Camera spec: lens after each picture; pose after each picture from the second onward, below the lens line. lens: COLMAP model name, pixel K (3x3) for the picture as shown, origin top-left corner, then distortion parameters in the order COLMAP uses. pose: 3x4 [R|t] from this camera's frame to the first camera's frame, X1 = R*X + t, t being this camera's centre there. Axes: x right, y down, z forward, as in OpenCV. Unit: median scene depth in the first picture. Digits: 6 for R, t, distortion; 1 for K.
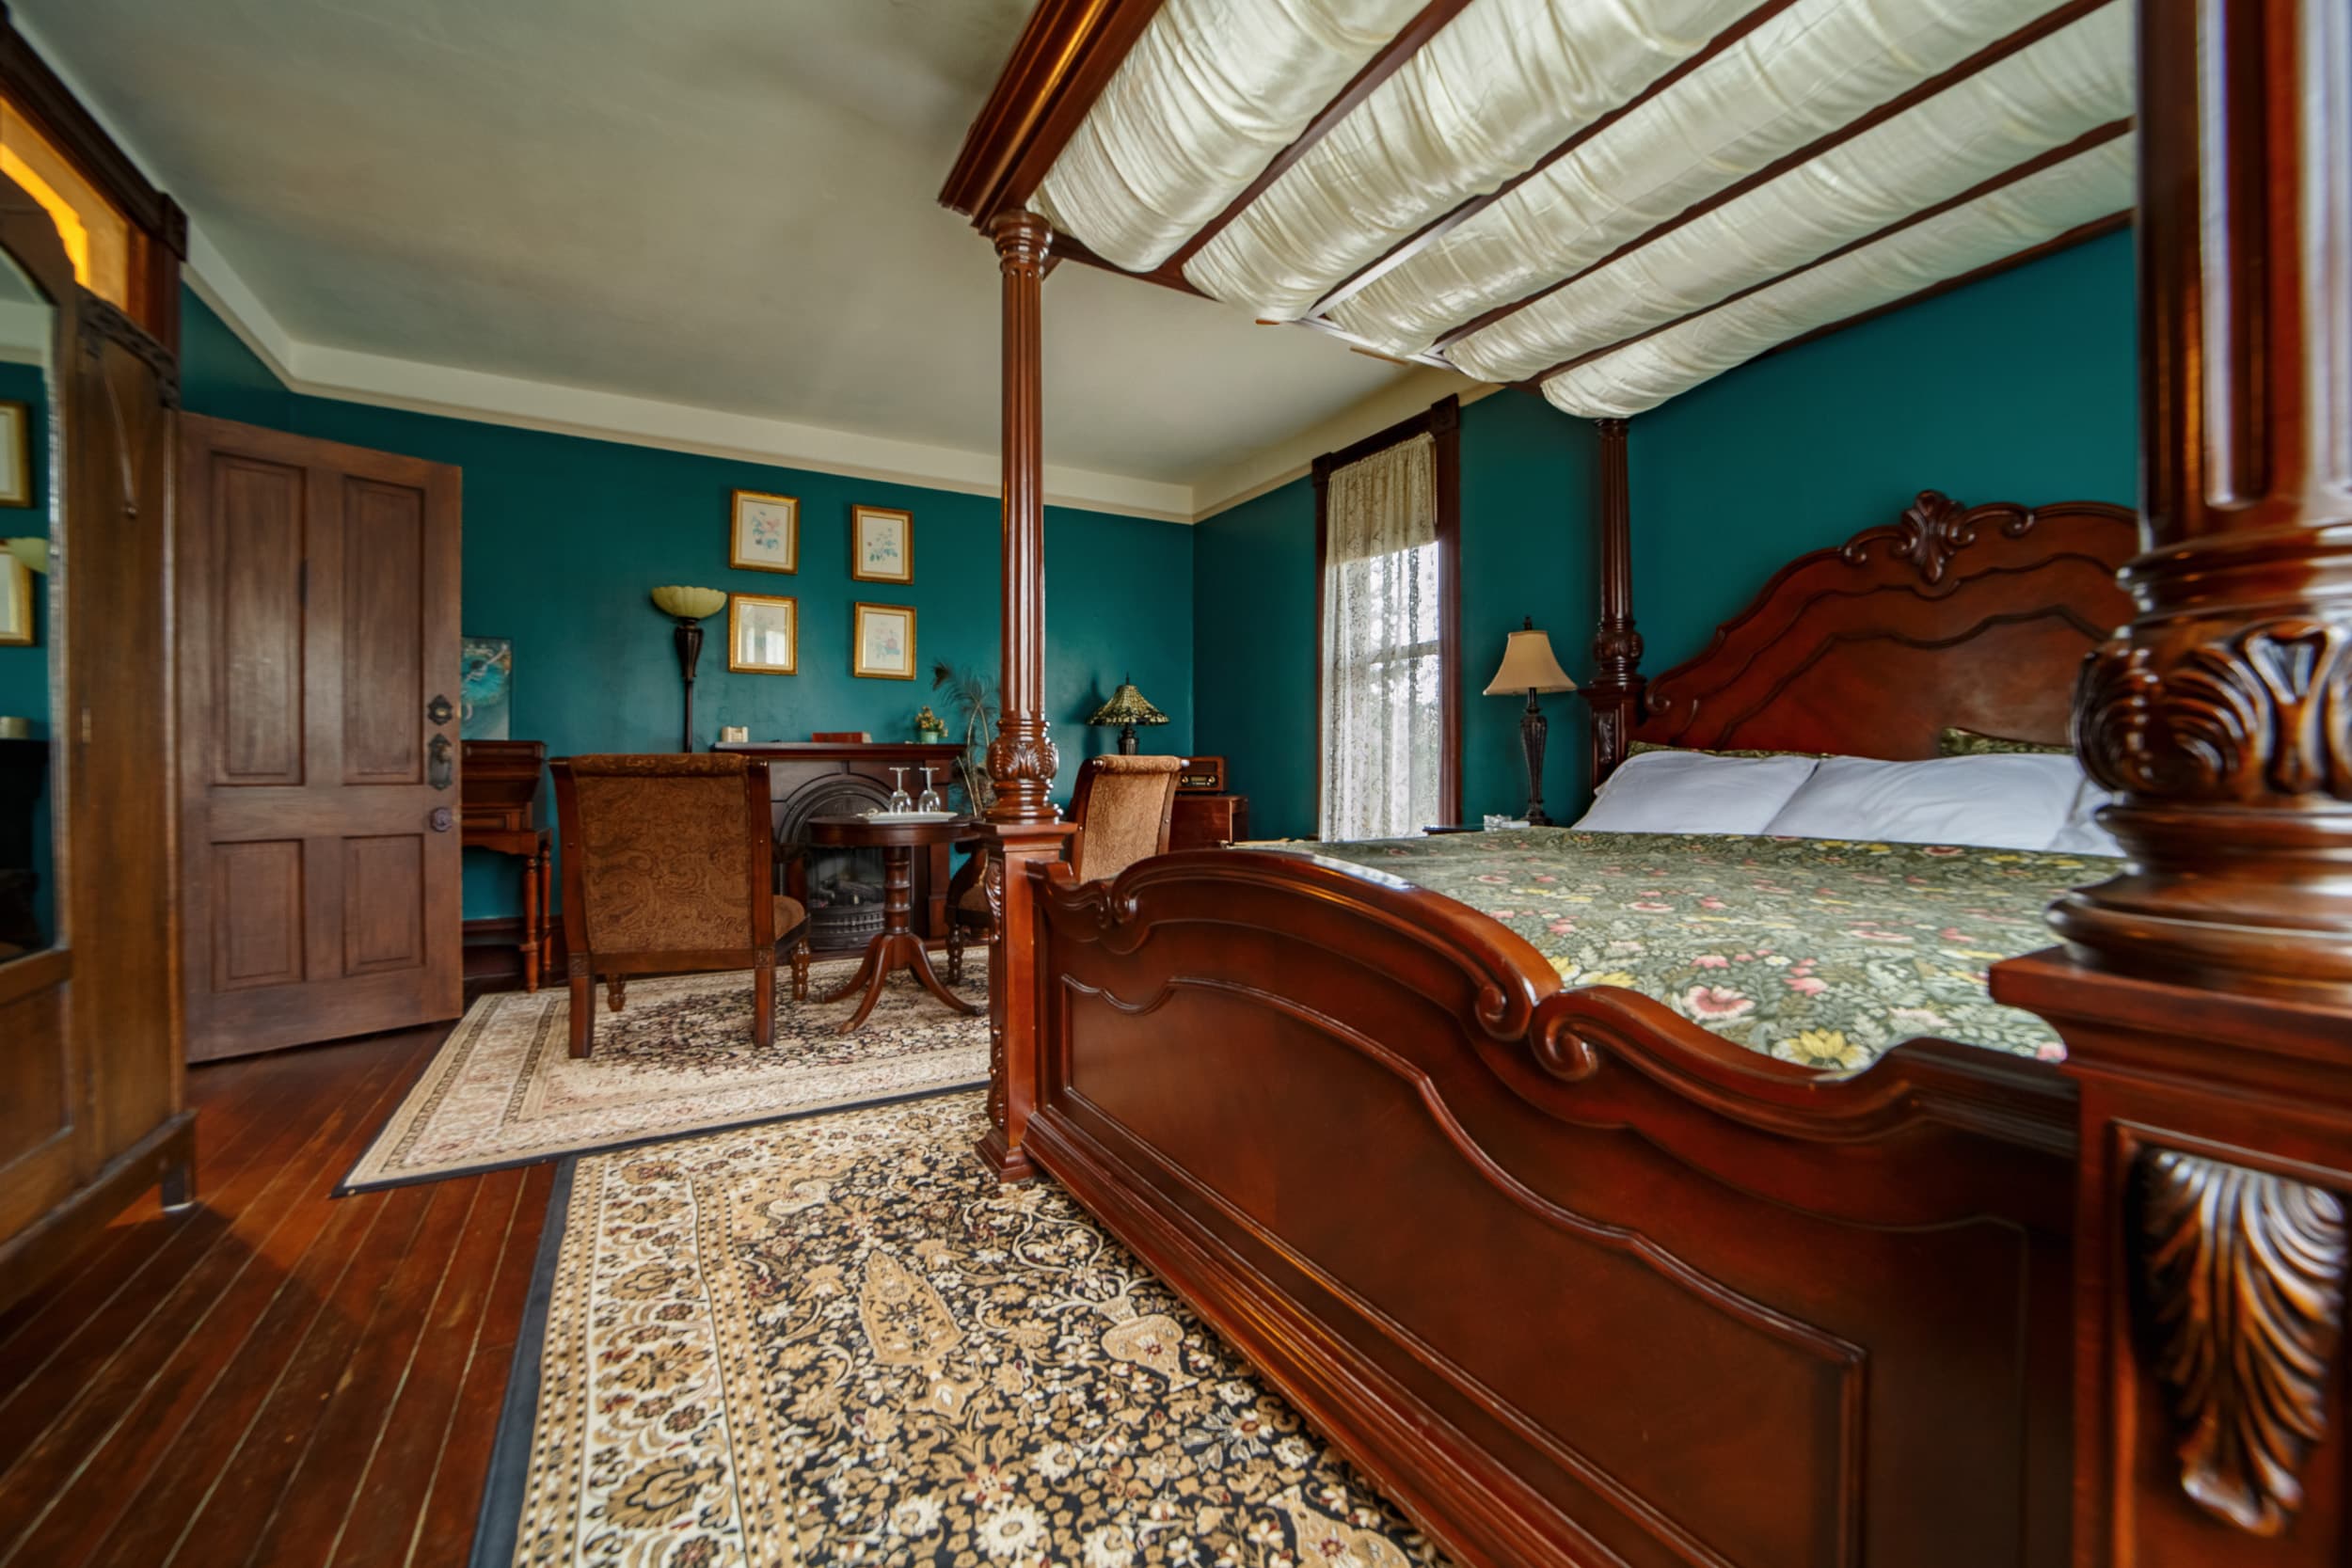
lens RADIAL K [[925.9, 0, 1174.1], [0, 925.9, 781.6], [0, 0, 1]] dist [0.008668, 0.003059]
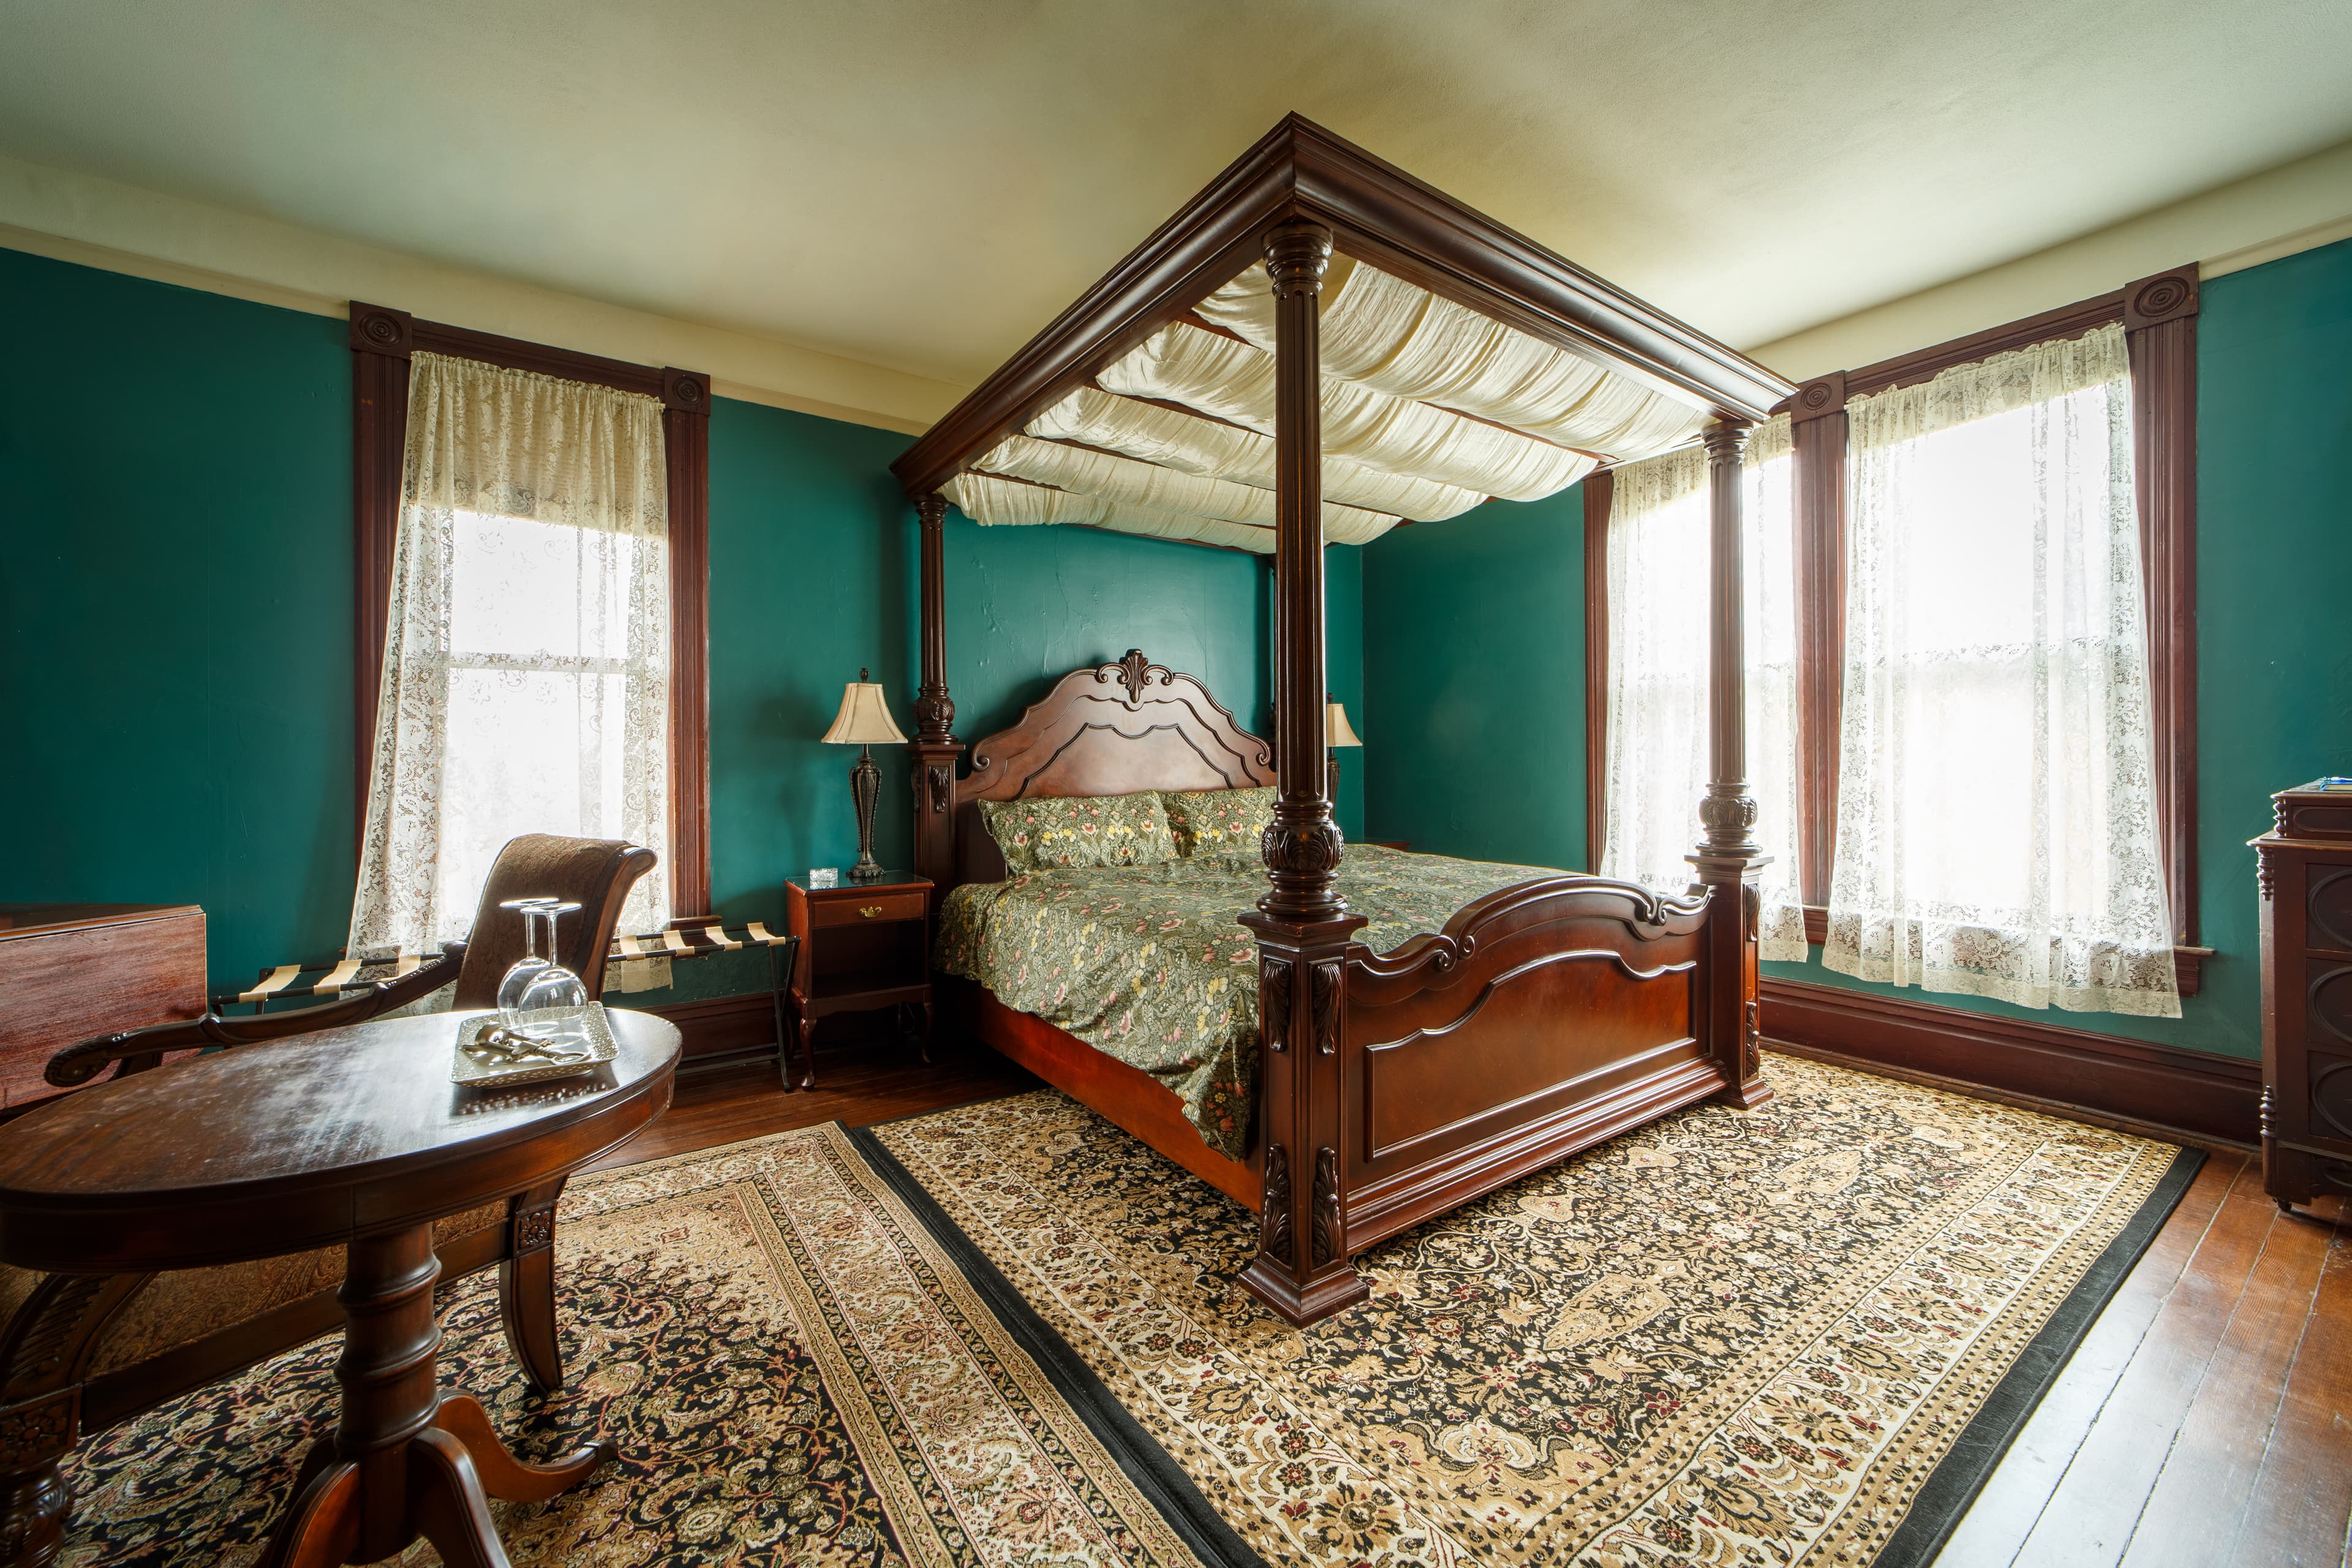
lens RADIAL K [[926.0, 0, 1180.1], [0, 926.0, 771.5], [0, 0, 1]] dist [0.008668, 0.003059]
pose [[-0.111244, 0.016896, 0.993649, -1.441883], [0.024720, 0.999593, -0.014230, -0.100326], [-0.993486, 0.022980, -0.111617, 1.698459]]
